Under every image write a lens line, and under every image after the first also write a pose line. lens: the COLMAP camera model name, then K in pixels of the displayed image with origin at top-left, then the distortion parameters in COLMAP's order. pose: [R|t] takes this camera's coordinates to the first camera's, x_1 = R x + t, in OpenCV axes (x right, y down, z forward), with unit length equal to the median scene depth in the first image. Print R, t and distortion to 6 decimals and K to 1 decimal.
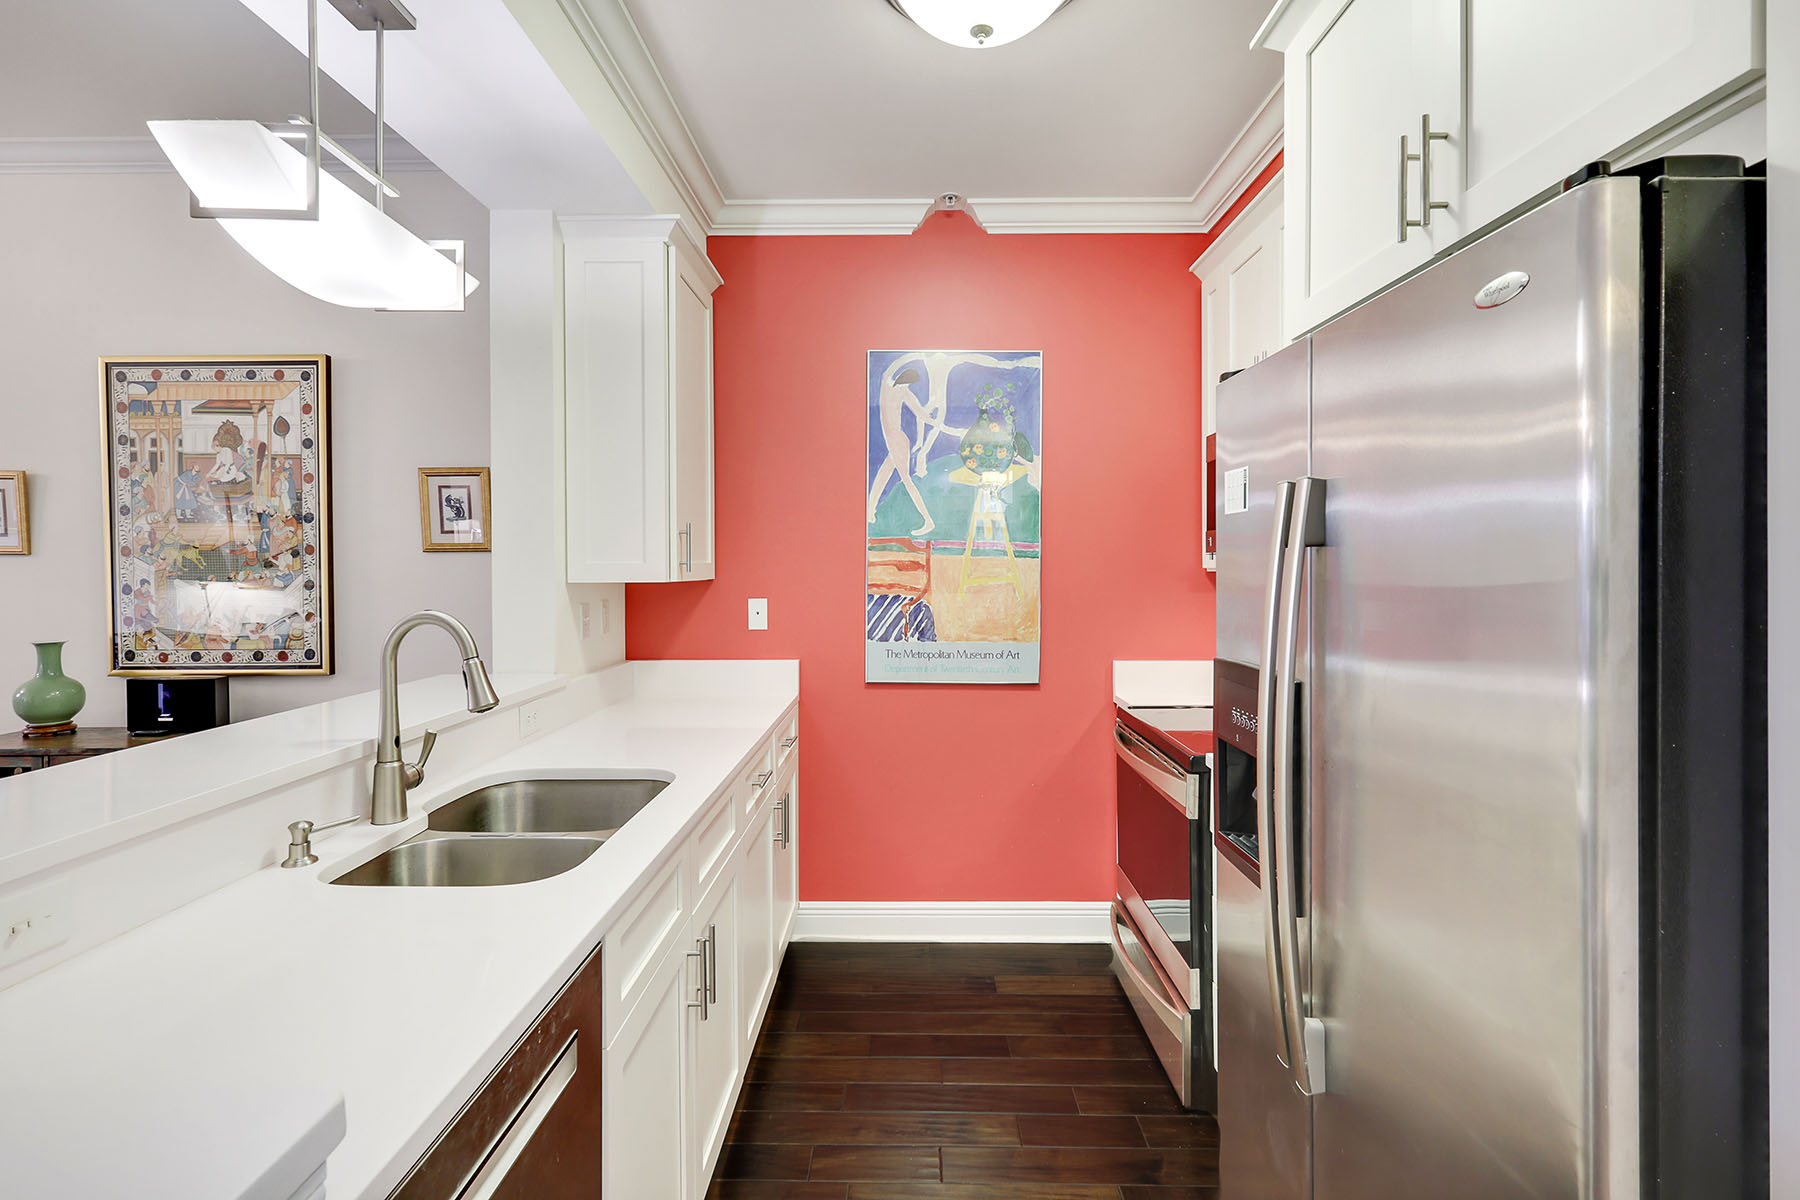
lens RADIAL K [[839.3, 0, 901.6], [0, 839.3, 571.6], [0, 0, 1]] dist [0.002424, 0.000186]
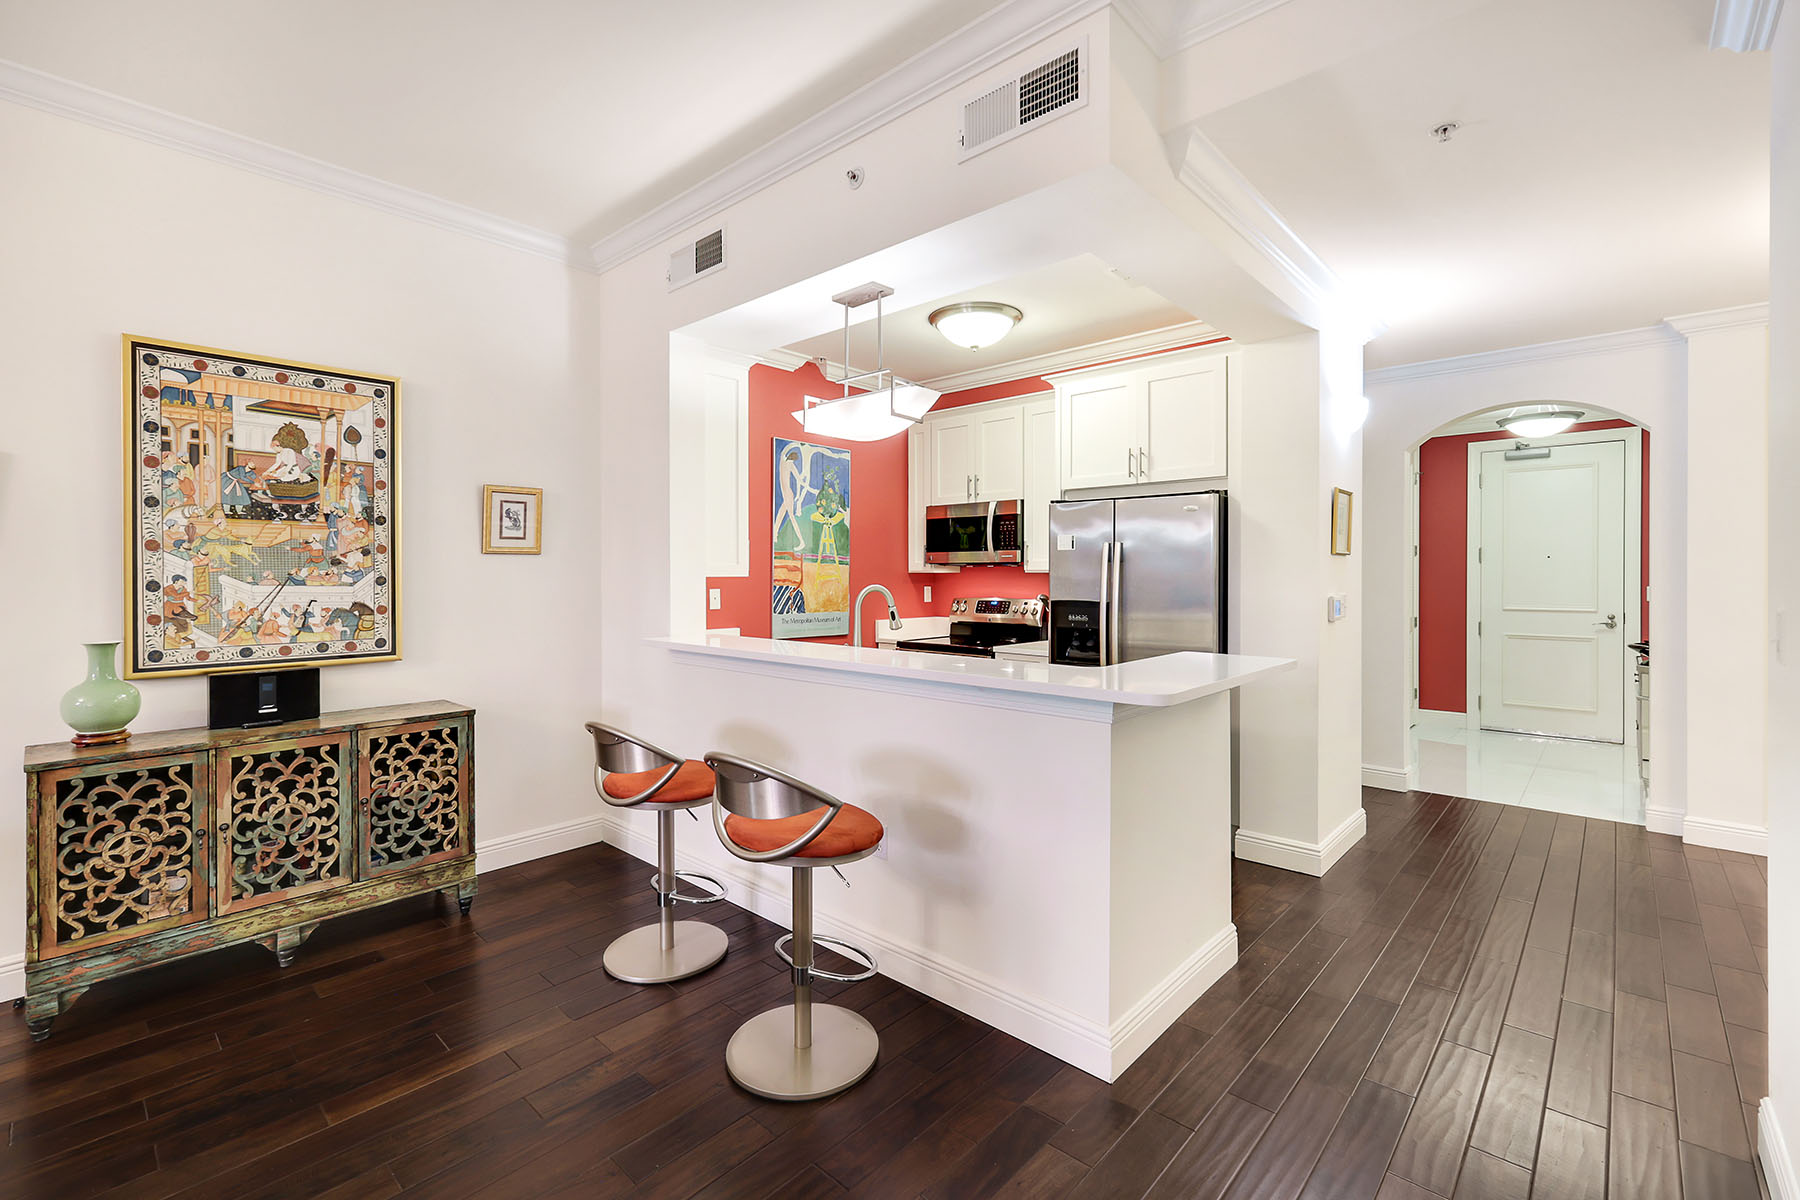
lens RADIAL K [[790.1, 0, 897.2], [0, 790.1, 588.4], [0, 0, 1]] dist [0.003817, -0.001011]
pose [[0.667551, -0.009319, 0.744506, -1.032147], [0.006125, 0.999957, 0.007025, 0.022920], [-0.744539, -0.000129, 0.667579, -0.212447]]
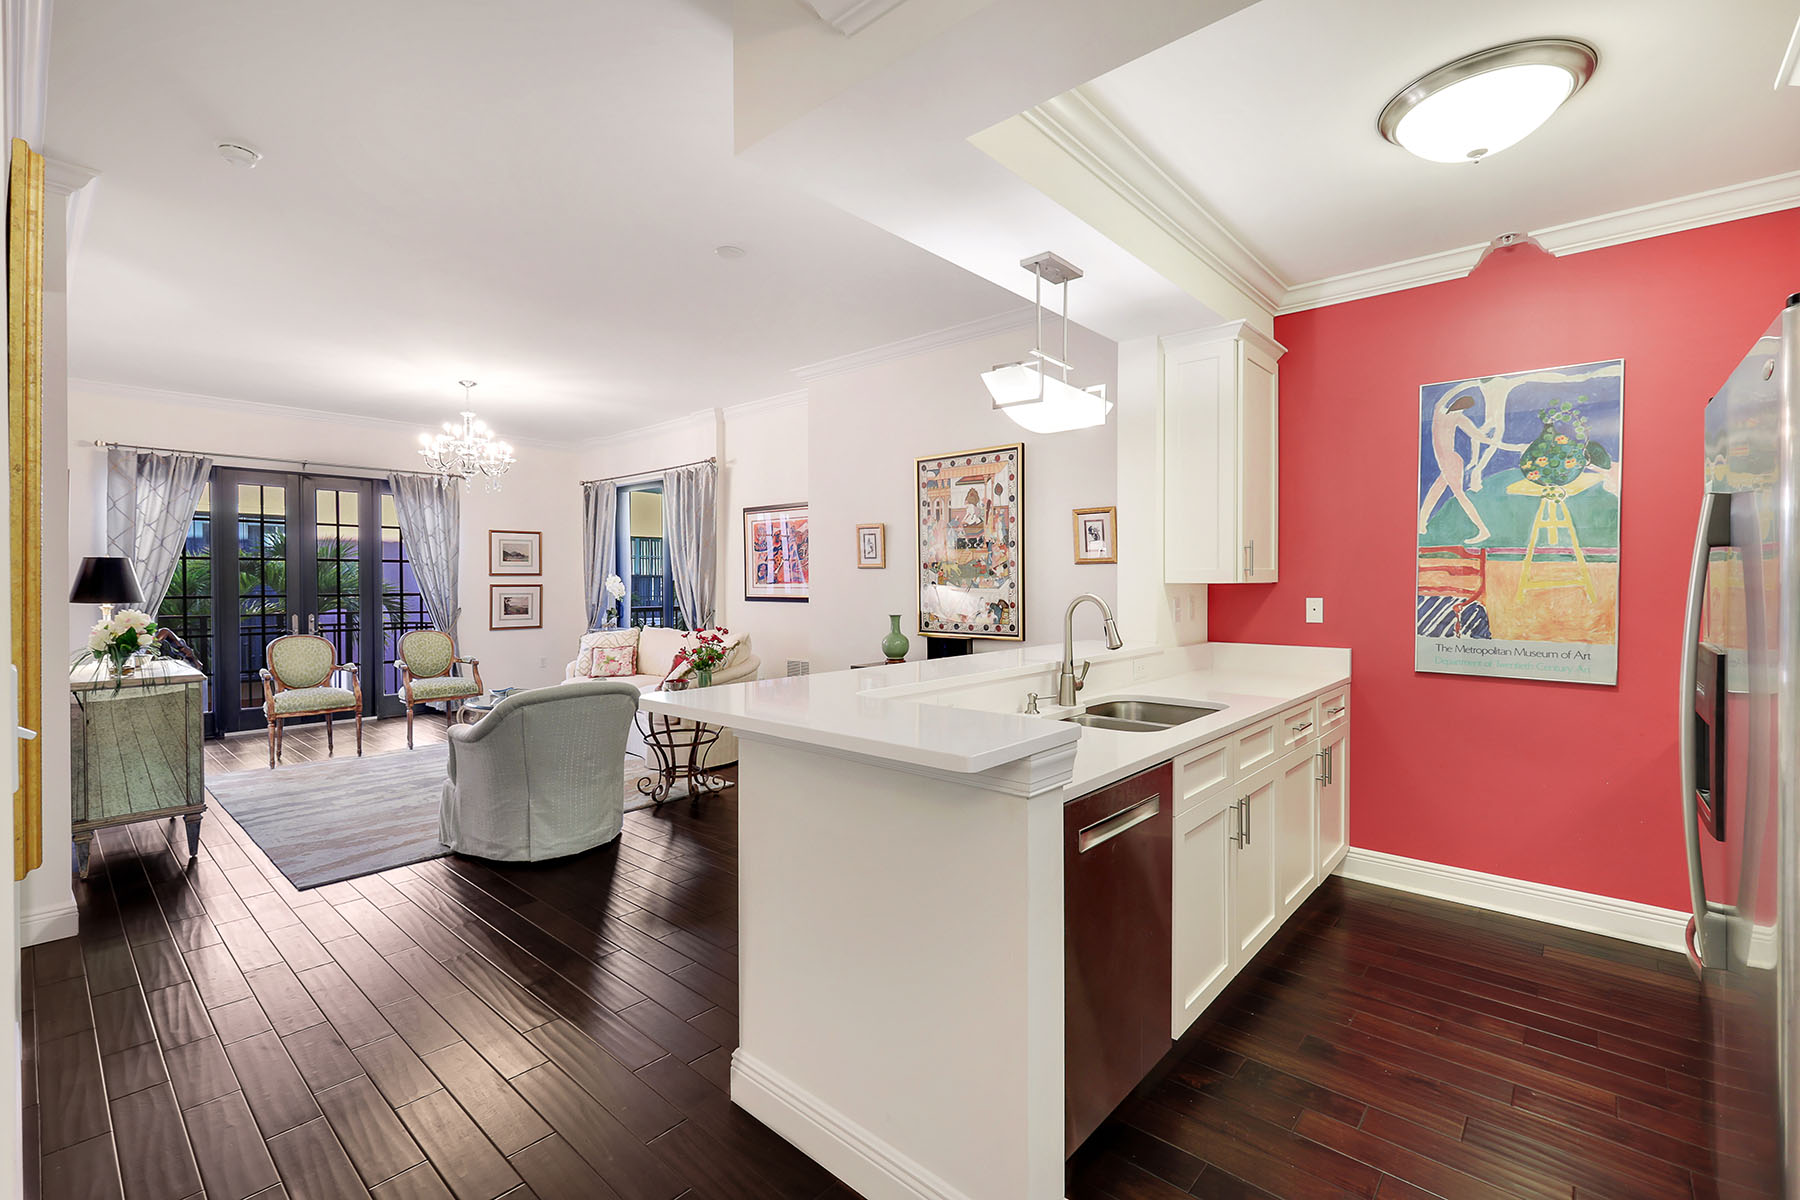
lens RADIAL K [[790.1, 0, 903.1], [0, 790.1, 589.7], [0, 0, 1]] dist [0.003817, -0.001011]
pose [[0.756624, 0.008567, -0.653794, 0.136656], [-0.004085, 0.999957, 0.008376, 0.012617], [0.653837, -0.003666, 0.756626, -0.297532]]
